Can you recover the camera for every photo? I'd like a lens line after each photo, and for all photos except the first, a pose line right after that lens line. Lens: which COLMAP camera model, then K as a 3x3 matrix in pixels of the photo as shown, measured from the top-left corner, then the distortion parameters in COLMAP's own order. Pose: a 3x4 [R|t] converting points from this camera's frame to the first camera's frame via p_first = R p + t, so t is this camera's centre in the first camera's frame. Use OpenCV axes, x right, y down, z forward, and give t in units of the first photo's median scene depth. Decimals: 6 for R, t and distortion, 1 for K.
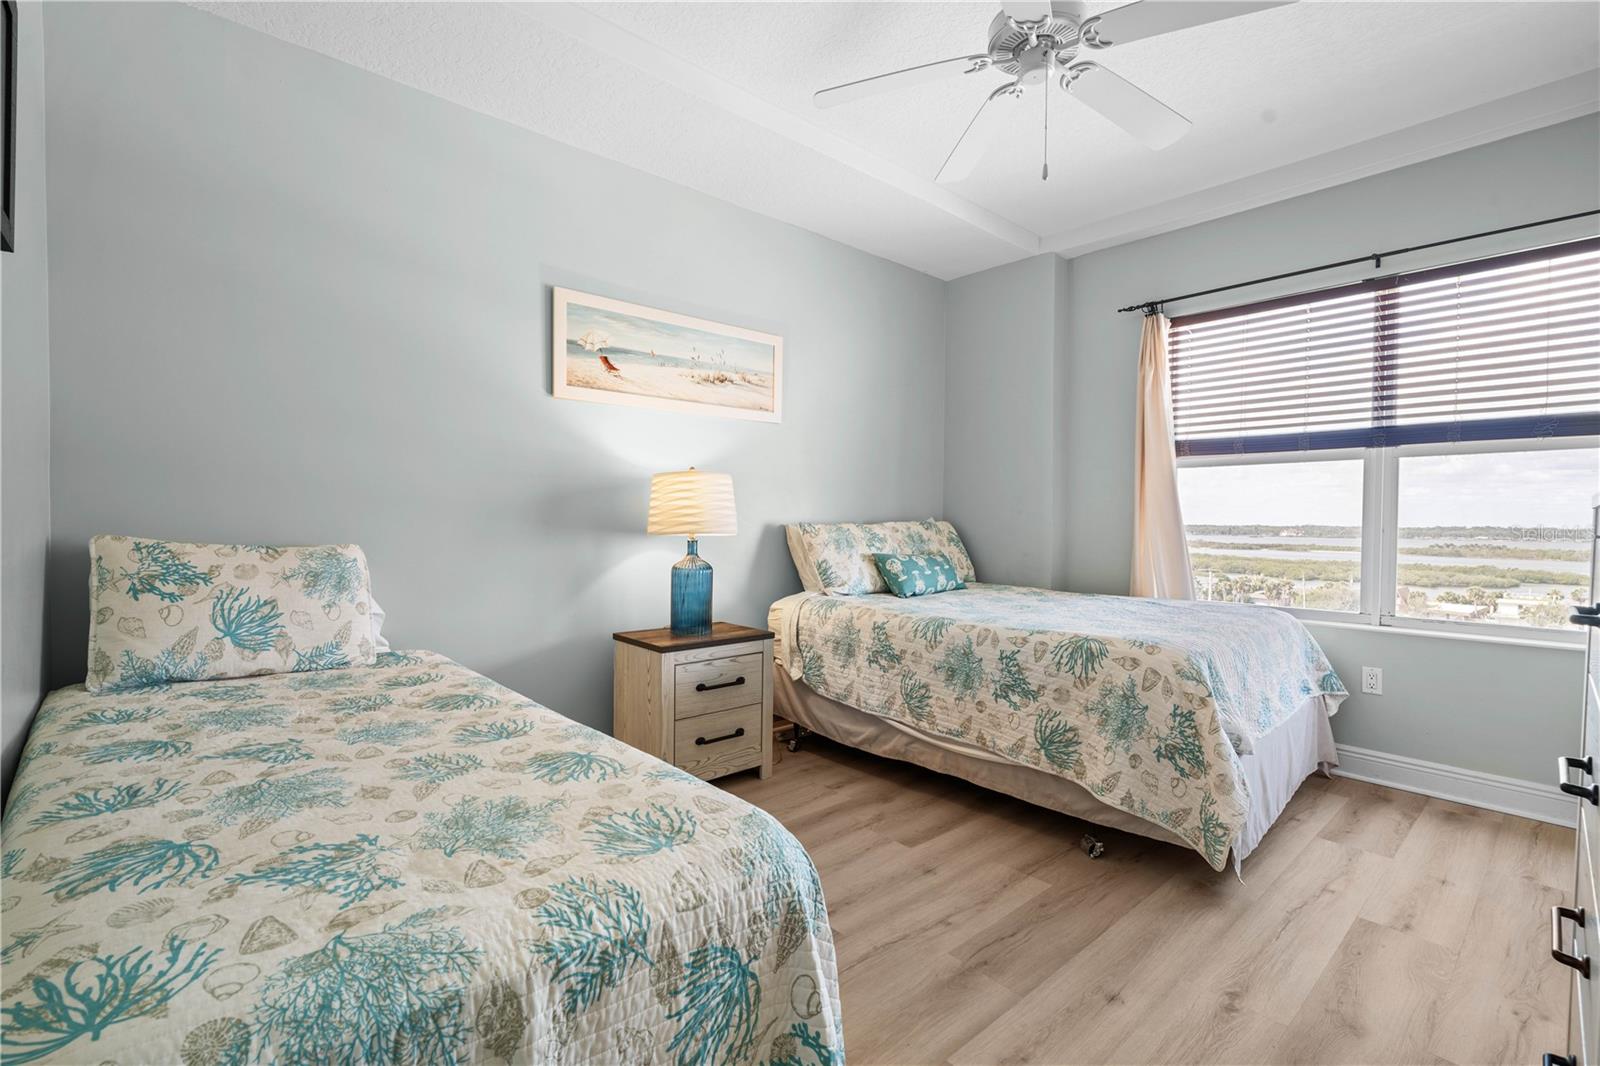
lens RADIAL K [[732.3, 0, 803.9], [0, 732.3, 530.9], [0, 0, 1]] dist [-0.001759, 0.000933]
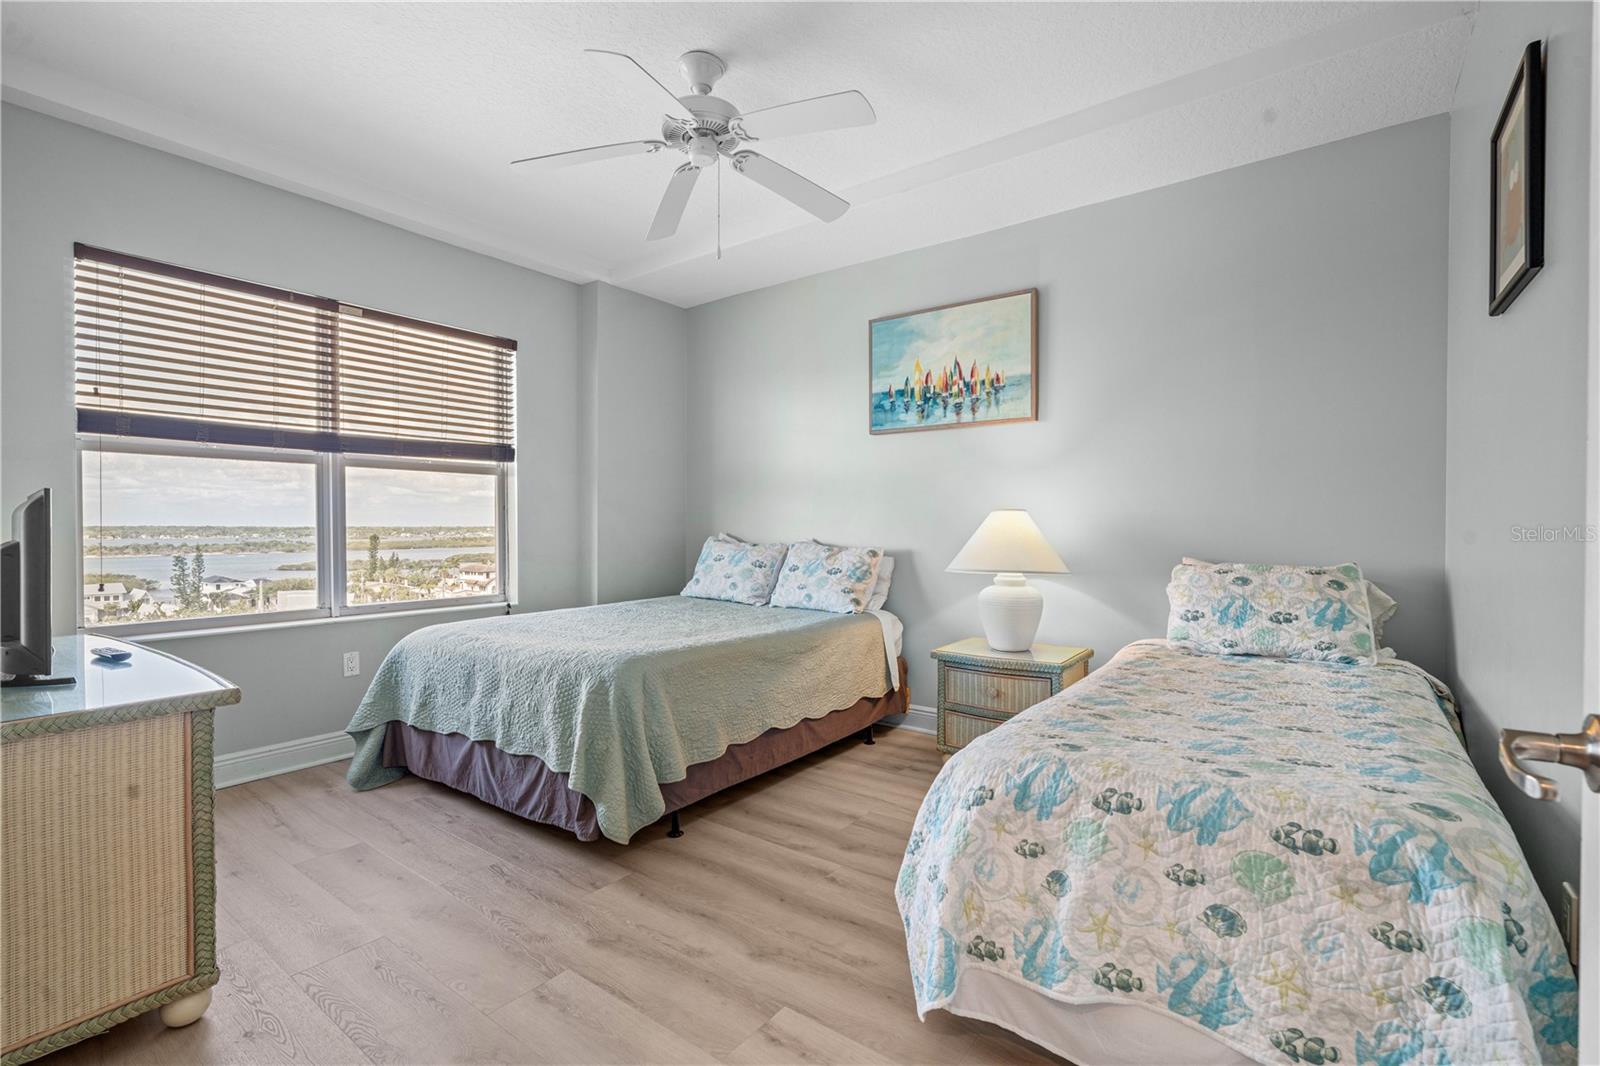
lens RADIAL K [[732.3, 0, 823.2], [0, 732.3, 529.3], [0, 0, 1]] dist [-0.001759, 0.000933]
pose [[-0.212282, -0.014767, 0.977097, -0.259974], [0.011676, 0.999776, 0.017646, -0.036880], [-0.977139, 0.015154, -0.212062, 0.731136]]
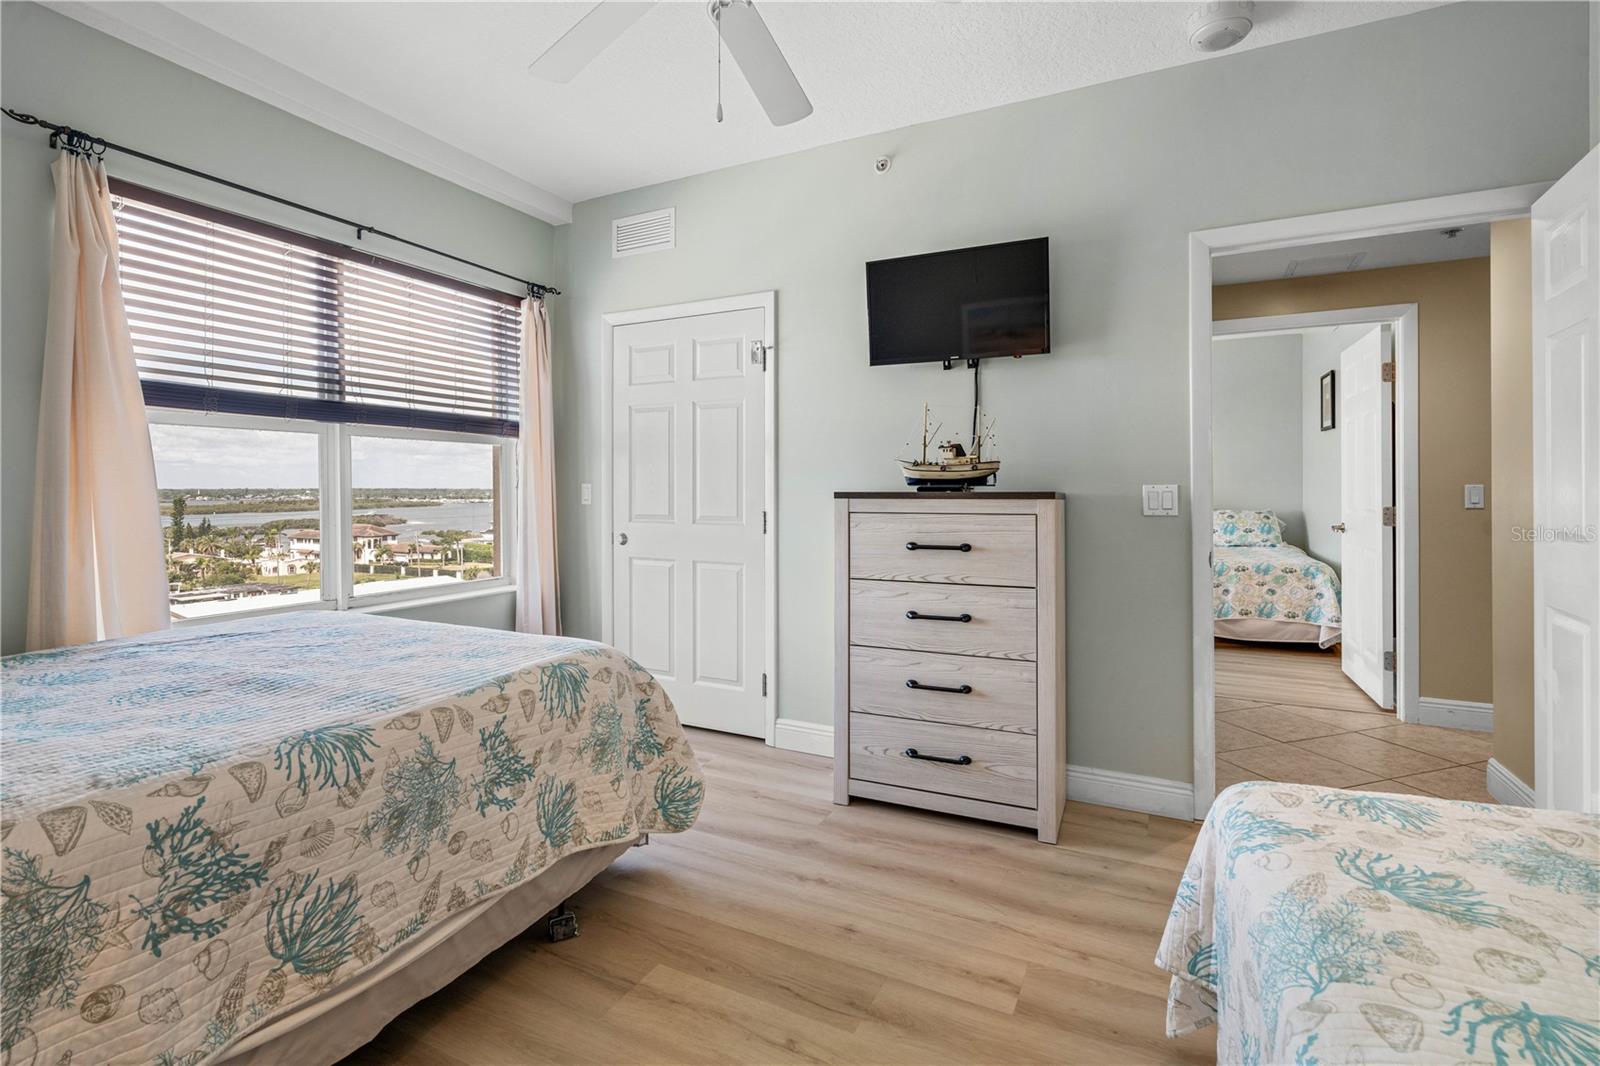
lens RADIAL K [[732.3, 0, 815.8], [0, 732.3, 487.1], [0, 0, 1]] dist [-0.001759, 0.000933]
pose [[-0.381271, -0.008070, 0.924428, -0.393516], [0.007628, 0.999900, 0.011874, -0.044485], [-0.924432, 0.011579, -0.381171, 0.946287]]
